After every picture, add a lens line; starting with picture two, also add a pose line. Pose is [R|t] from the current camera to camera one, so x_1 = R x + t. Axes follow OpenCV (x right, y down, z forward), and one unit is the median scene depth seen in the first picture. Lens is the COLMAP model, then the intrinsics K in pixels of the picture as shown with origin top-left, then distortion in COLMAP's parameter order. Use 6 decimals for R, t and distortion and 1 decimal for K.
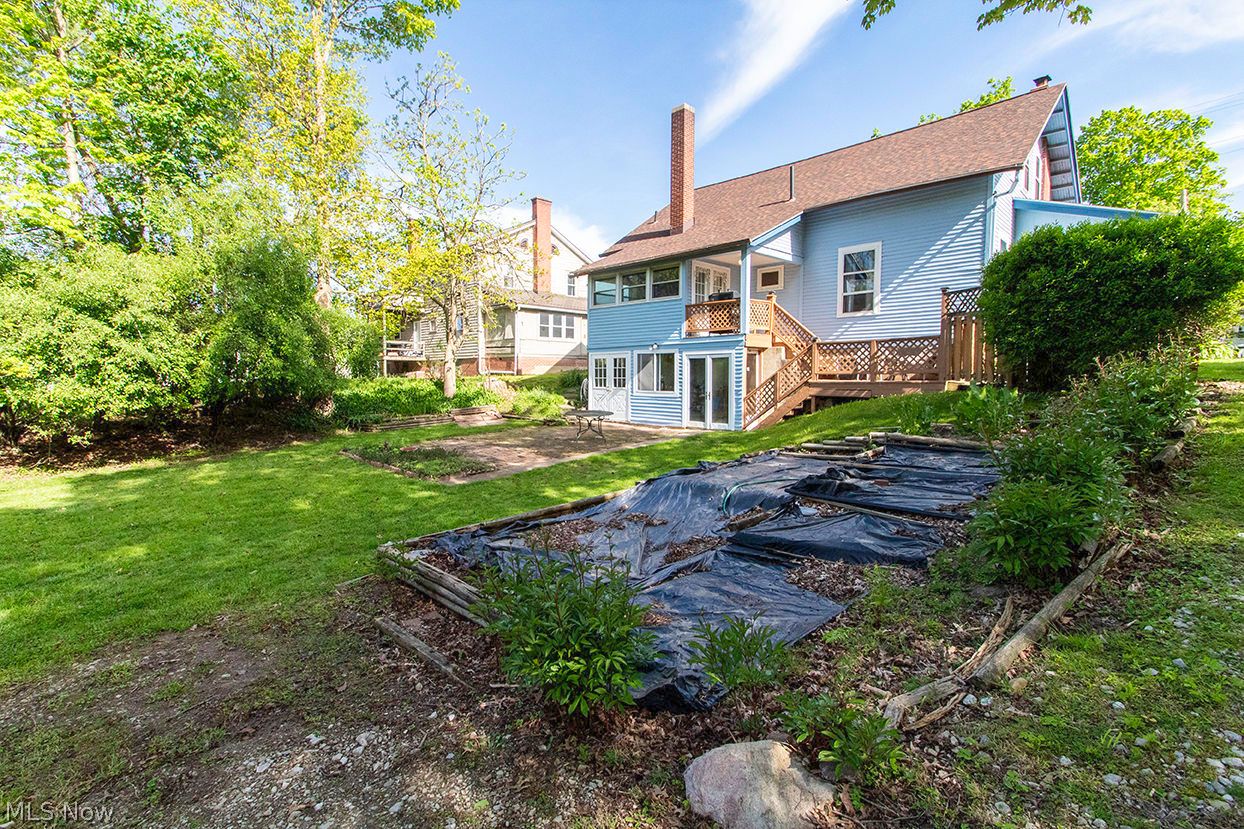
lens RADIAL K [[574.3, 0, 613.5], [0, 574.3, 410.5], [0, 0, 1]] dist [-0.001347, 0.000144]
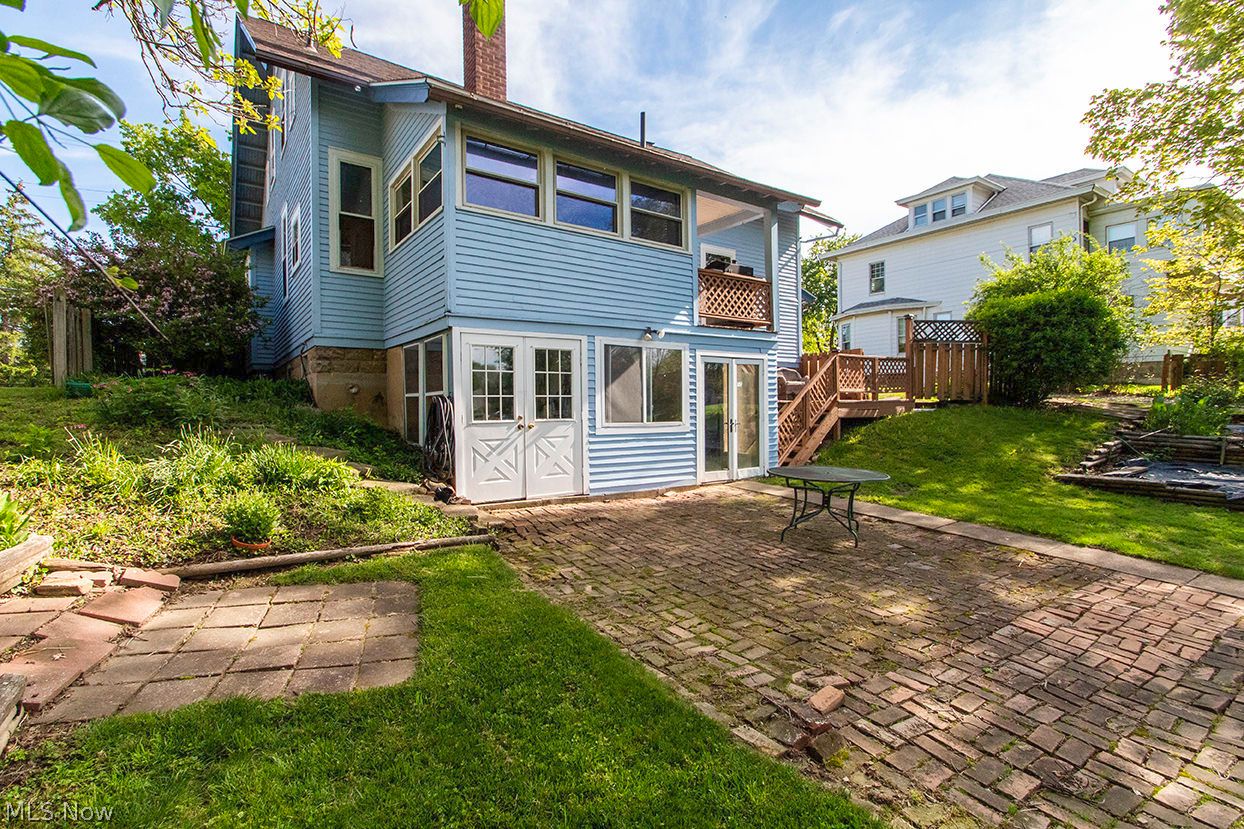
lens RADIAL K [[574.3, 0, 613.5], [0, 574.3, 410.5], [0, 0, 1]] dist [-0.001347, 0.000144]
pose [[0.174406, -0.007729, 0.984643, -0.437618], [0.067765, 0.997693, -0.004172, -0.045623], [-0.982339, 0.067452, 0.174527, 0.971435]]
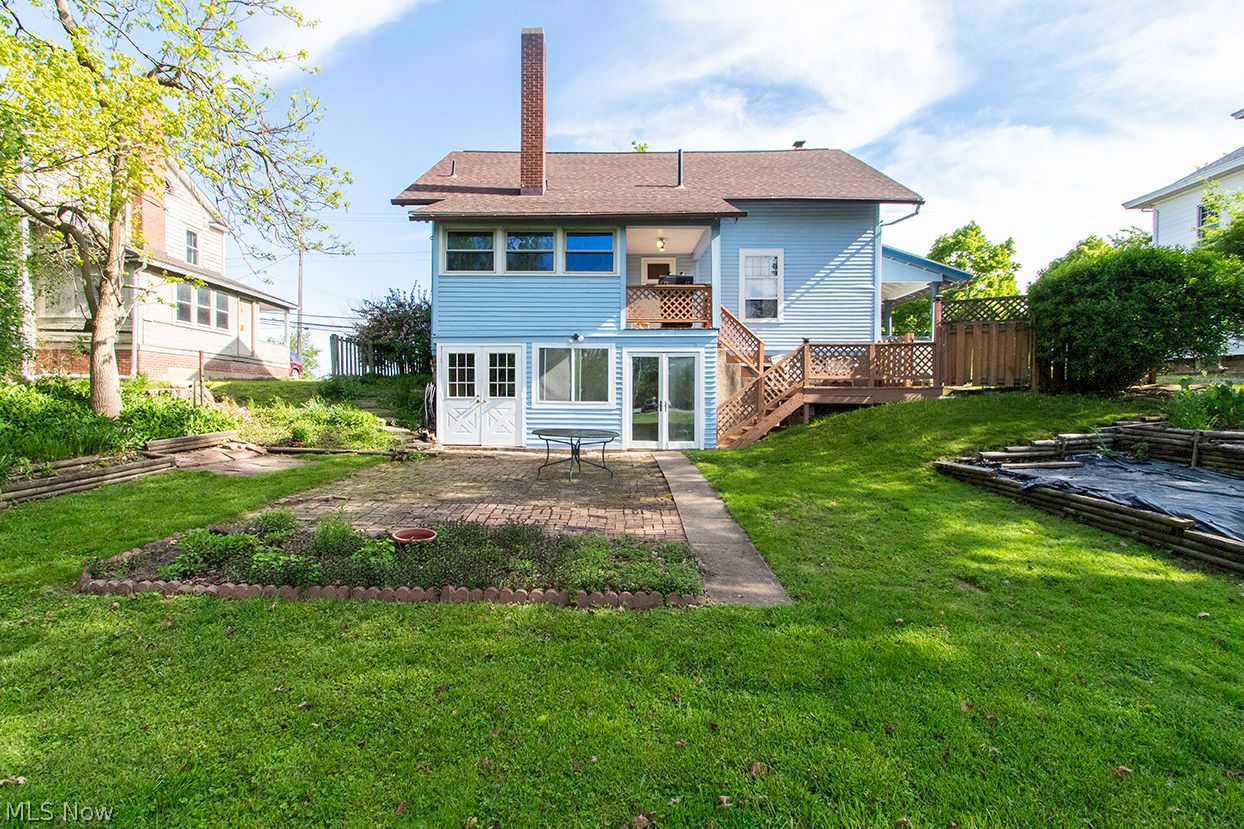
lens RADIAL K [[574.3, 0, 613.5], [0, 574.3, 410.5], [0, 0, 1]] dist [-0.001347, 0.000144]
pose [[0.715199, -0.005575, 0.698899, -0.399839], [0.037196, 0.998855, -0.030095, 0.000523], [-0.697930, 0.047520, 0.714587, 0.476710]]
